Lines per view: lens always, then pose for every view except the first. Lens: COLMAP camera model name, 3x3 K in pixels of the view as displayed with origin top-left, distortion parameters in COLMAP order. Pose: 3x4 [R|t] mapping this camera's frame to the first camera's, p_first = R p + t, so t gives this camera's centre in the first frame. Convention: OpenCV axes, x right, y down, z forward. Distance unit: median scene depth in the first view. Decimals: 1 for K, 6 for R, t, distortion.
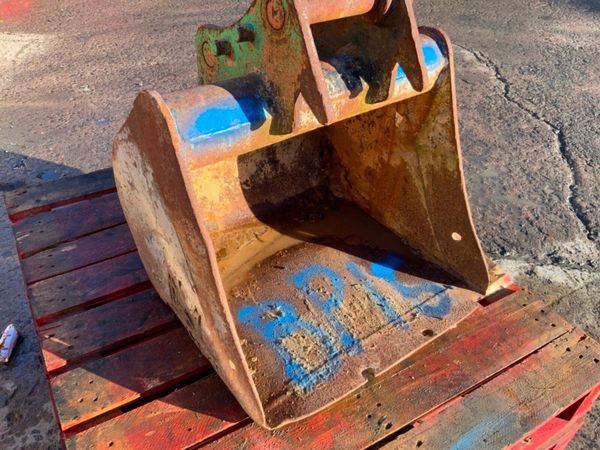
lens RADIAL K [[487.3, 0, 300.0], [0, 487.3, 225.0], [0, 0, 1]] dist [0.096561, -0.188473]
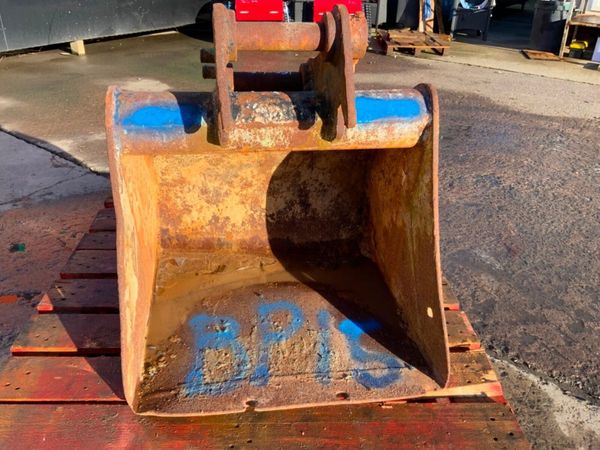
lens RADIAL K [[487.3, 0, 300.0], [0, 487.3, 225.0], [0, 0, 1]] dist [0.096561, -0.188473]
pose [[0.884028, 0.217419, -0.413791, 0.463262], [-0.289507, 0.949686, -0.119511, 0.049561], [0.366987, 0.225446, 0.902494, 0.080710]]
